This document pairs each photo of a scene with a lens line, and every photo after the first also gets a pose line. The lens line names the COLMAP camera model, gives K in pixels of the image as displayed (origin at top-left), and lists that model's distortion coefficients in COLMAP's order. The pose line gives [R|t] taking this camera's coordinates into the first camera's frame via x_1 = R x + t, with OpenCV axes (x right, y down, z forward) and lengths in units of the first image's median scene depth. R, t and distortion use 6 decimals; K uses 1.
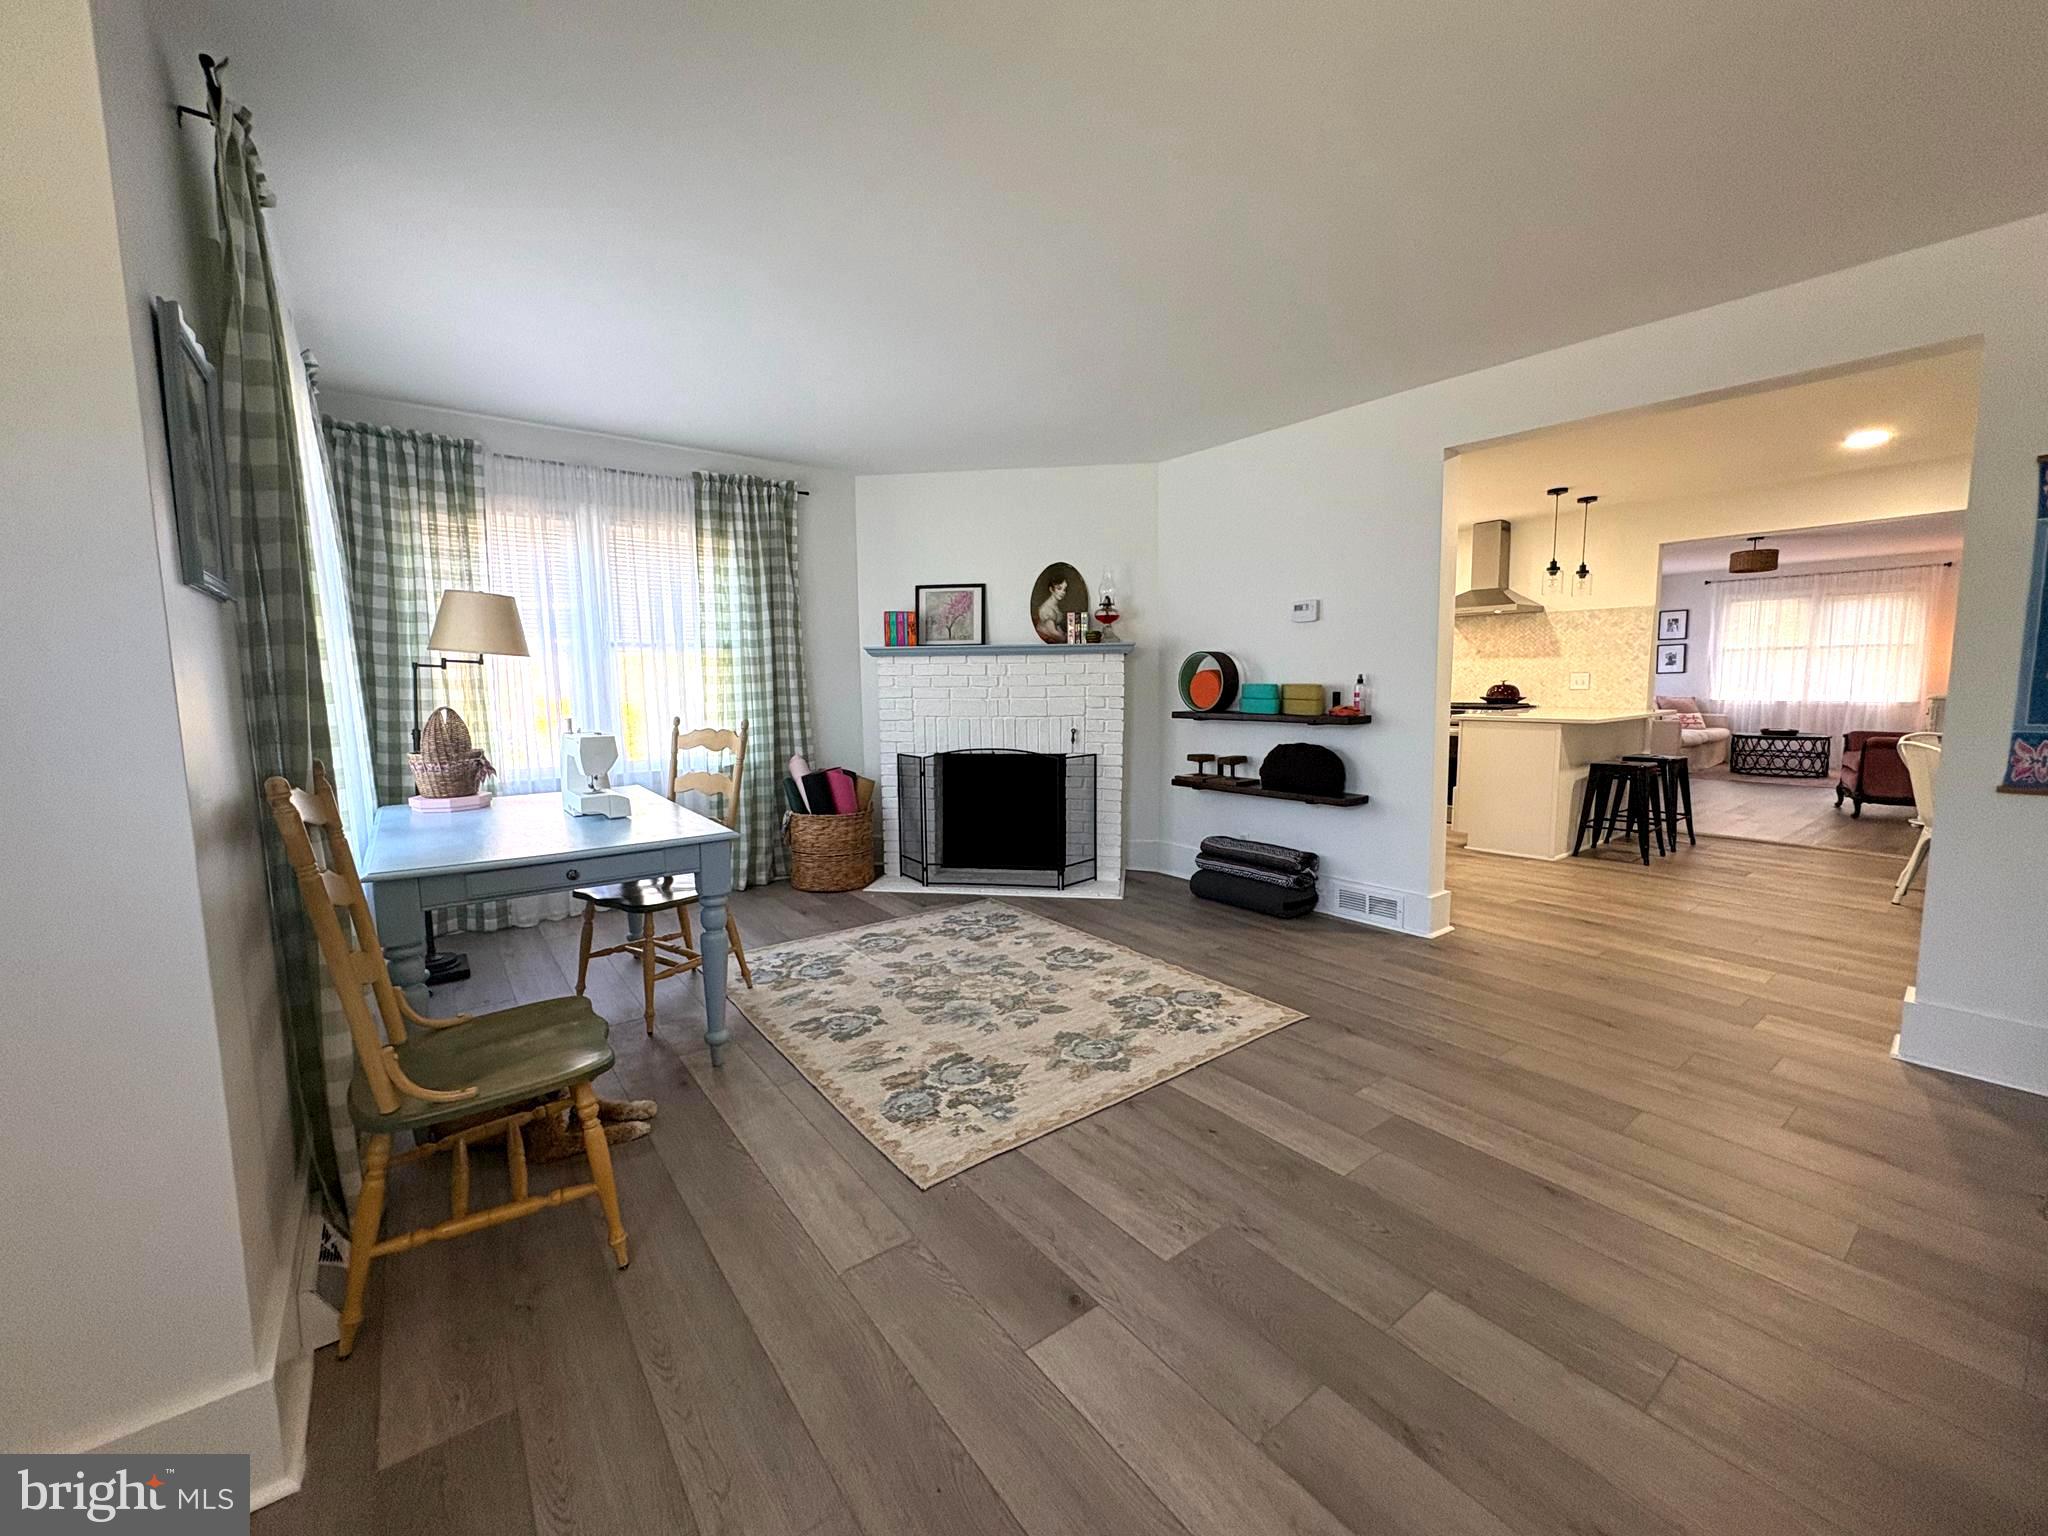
lens RADIAL K [[815.2, 0, 1024.0], [0, 815.2, 768.0], [0, 0, 1]] dist [-0.001350, 0.000051]
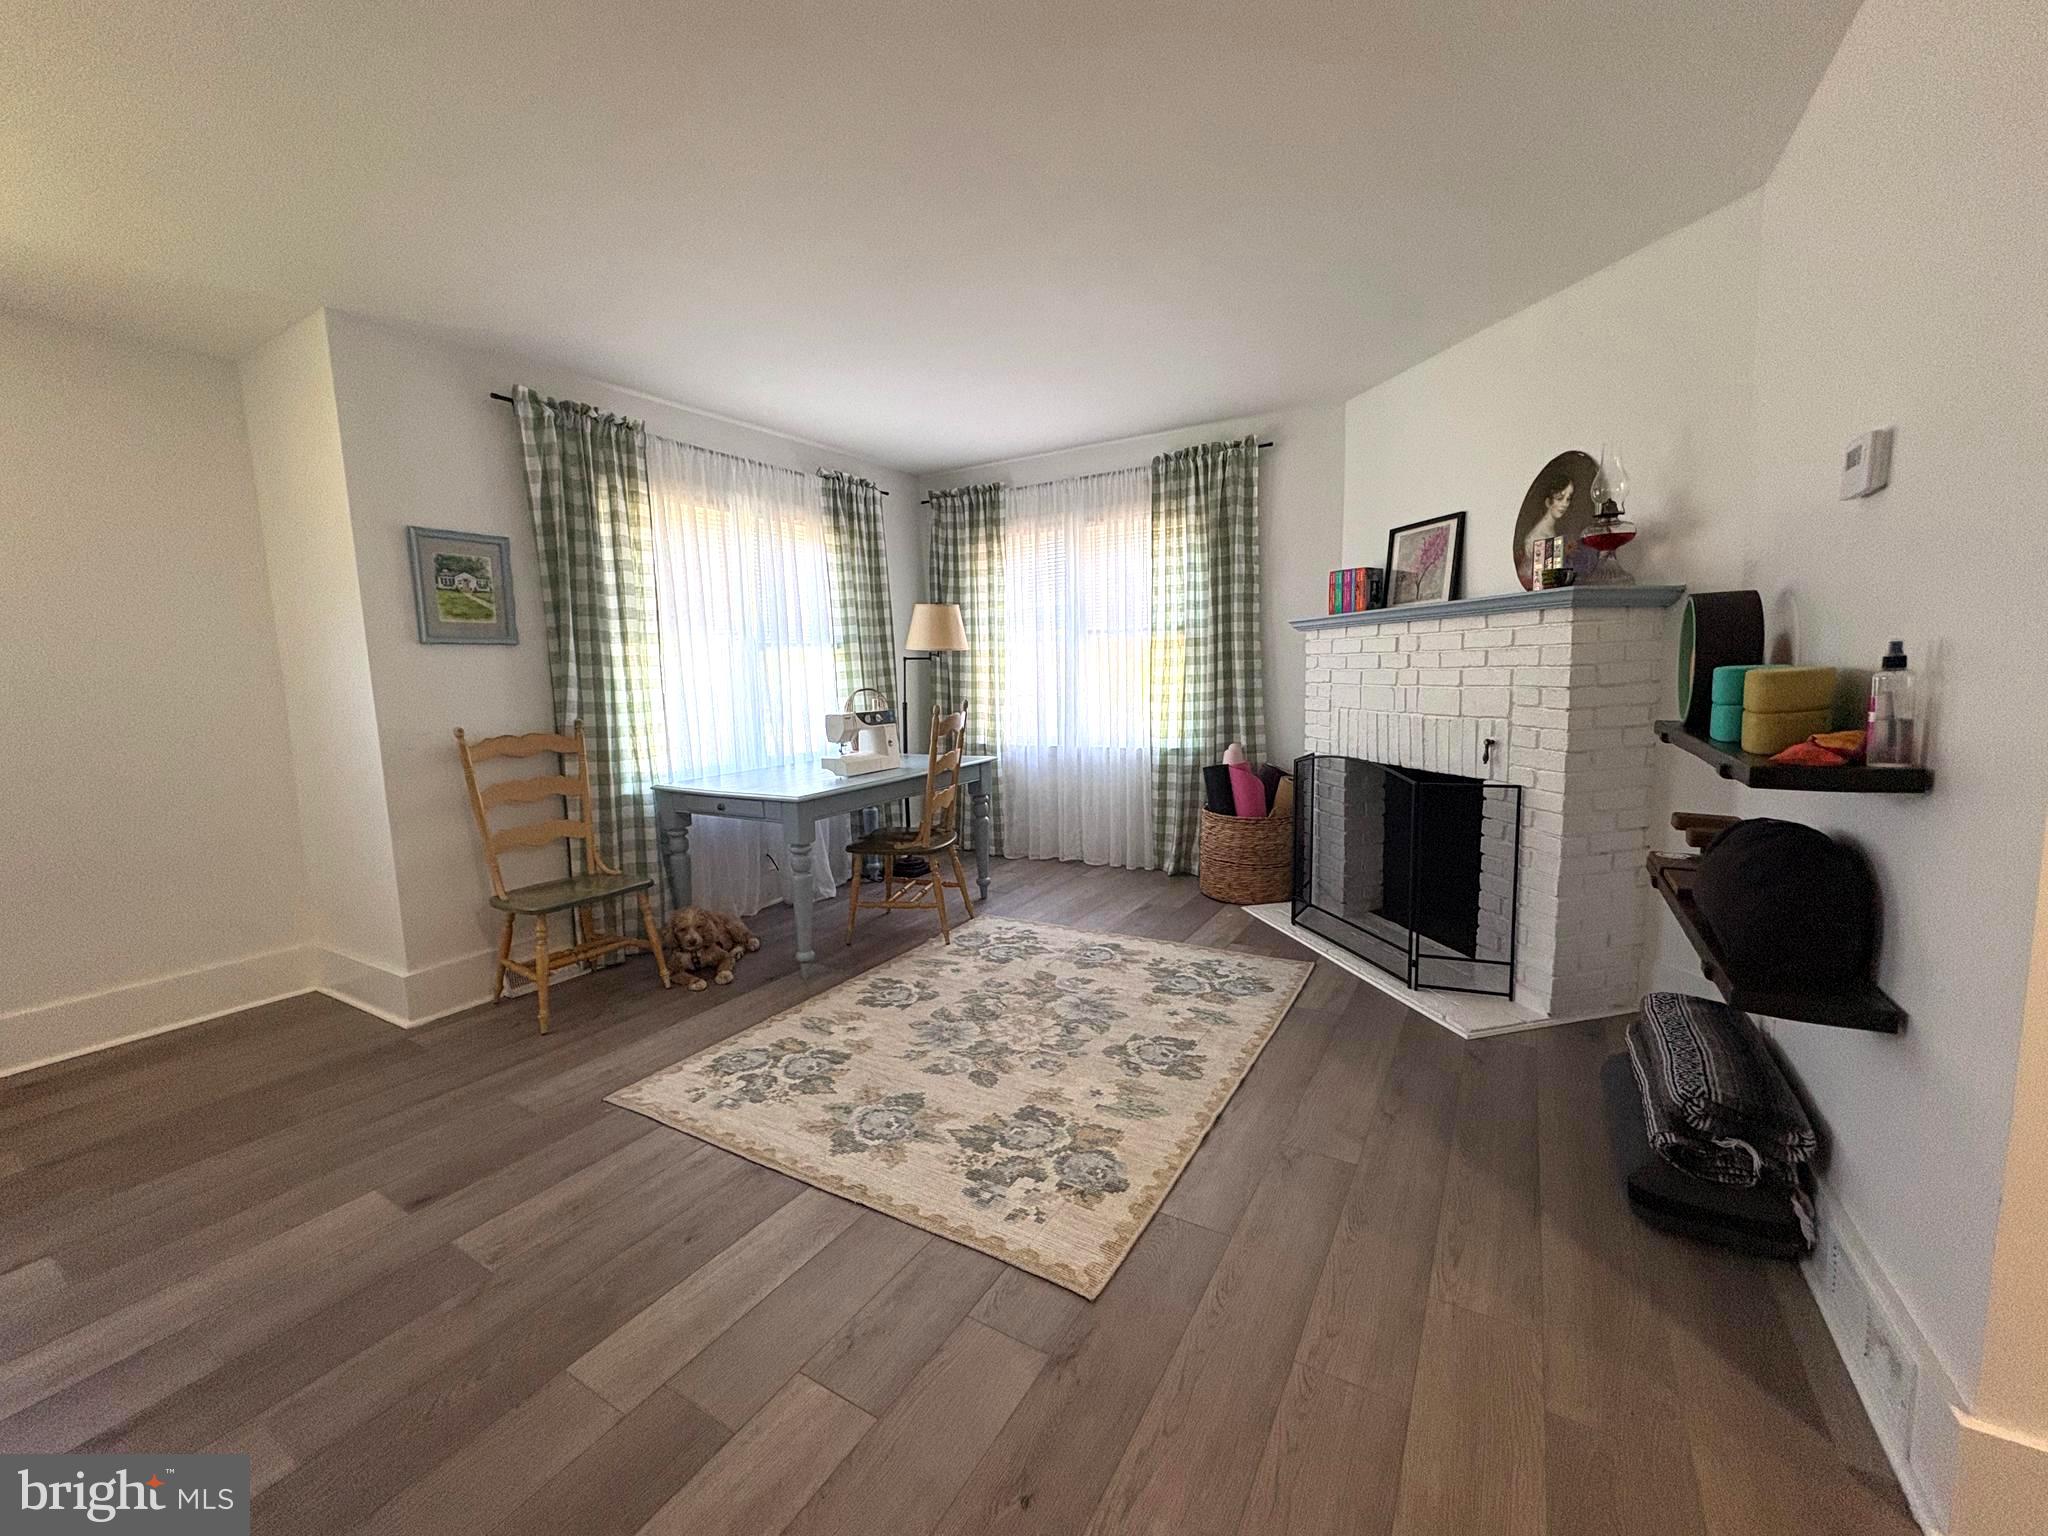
lens RADIAL K [[815.2, 0, 1024.0], [0, 815.2, 768.0], [0, 0, 1]] dist [-0.001350, 0.000051]
pose [[0.368620, 0.112372, -0.922763, 0.636631], [-0.075246, 0.993016, 0.090868, -0.072633], [0.926530, 0.035938, 0.374501, 0.597954]]
